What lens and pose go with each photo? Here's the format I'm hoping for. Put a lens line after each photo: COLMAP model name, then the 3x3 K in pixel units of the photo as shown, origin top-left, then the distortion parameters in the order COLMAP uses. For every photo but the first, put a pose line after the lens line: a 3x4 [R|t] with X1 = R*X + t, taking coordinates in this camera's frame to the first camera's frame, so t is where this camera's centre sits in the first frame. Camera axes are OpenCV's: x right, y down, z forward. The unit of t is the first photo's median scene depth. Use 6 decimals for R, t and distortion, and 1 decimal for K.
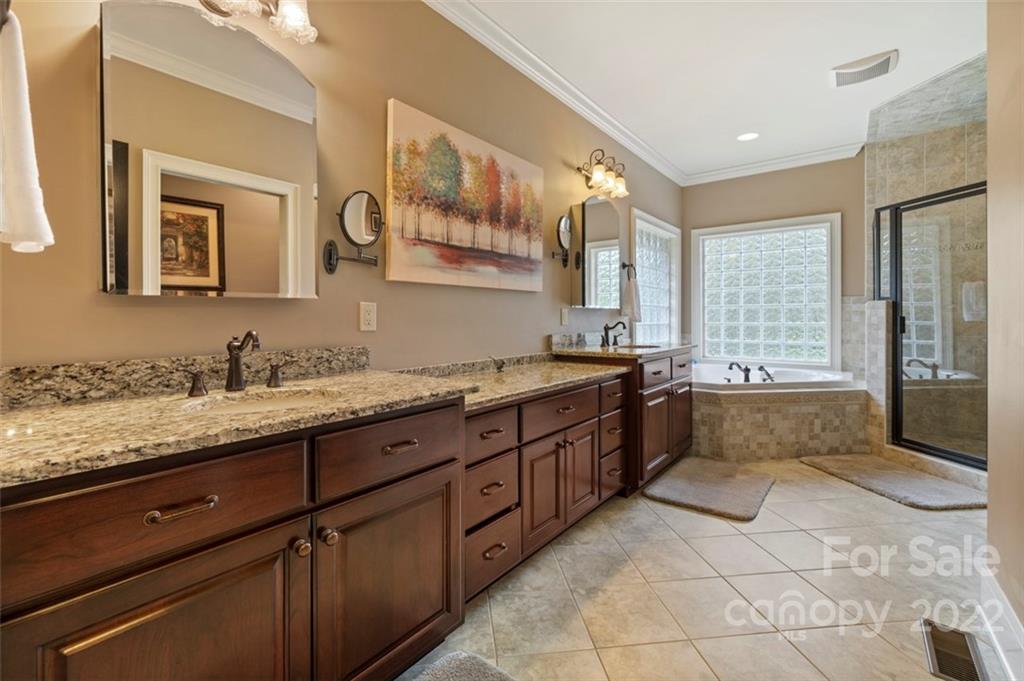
lens RADIAL K [[437.3, 0, 511.5], [0, 437.3, 319.4], [0, 0, 1]] dist [0.000852, 0.000328]
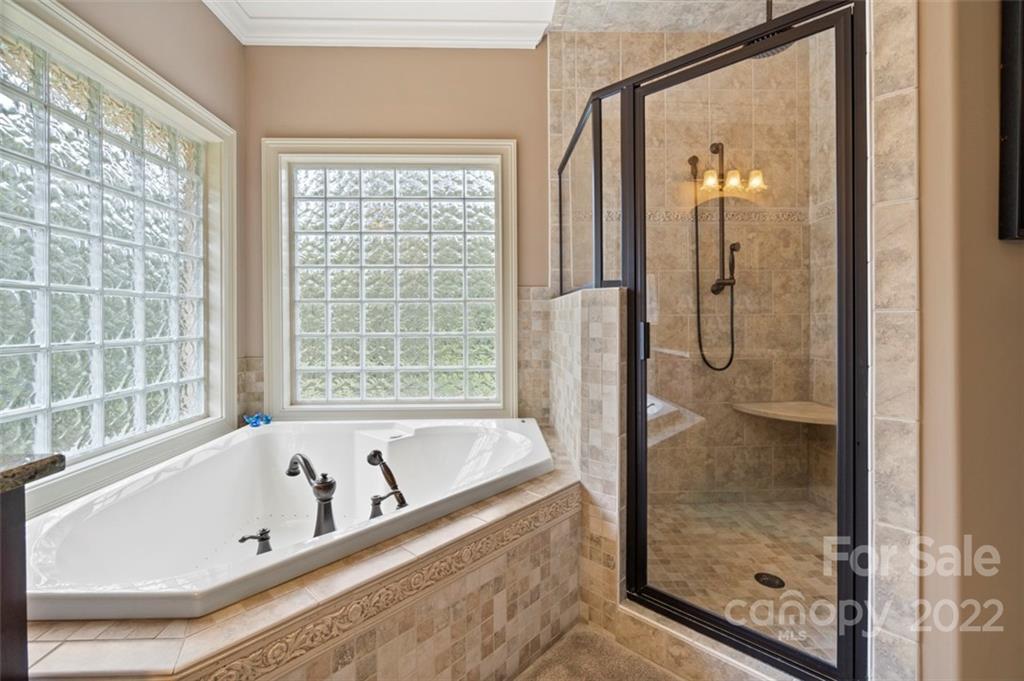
lens RADIAL K [[446.1, 0, 508.6], [0, 446.1, 321.6], [0, 0, 1]] dist [0.000155, 0.000071]
pose [[0.761902, -0.005474, 0.647670, 0.457431], [0.005441, 0.999983, 0.002050, -0.009236], [-0.647670, 0.001962, 0.761918, 0.702999]]
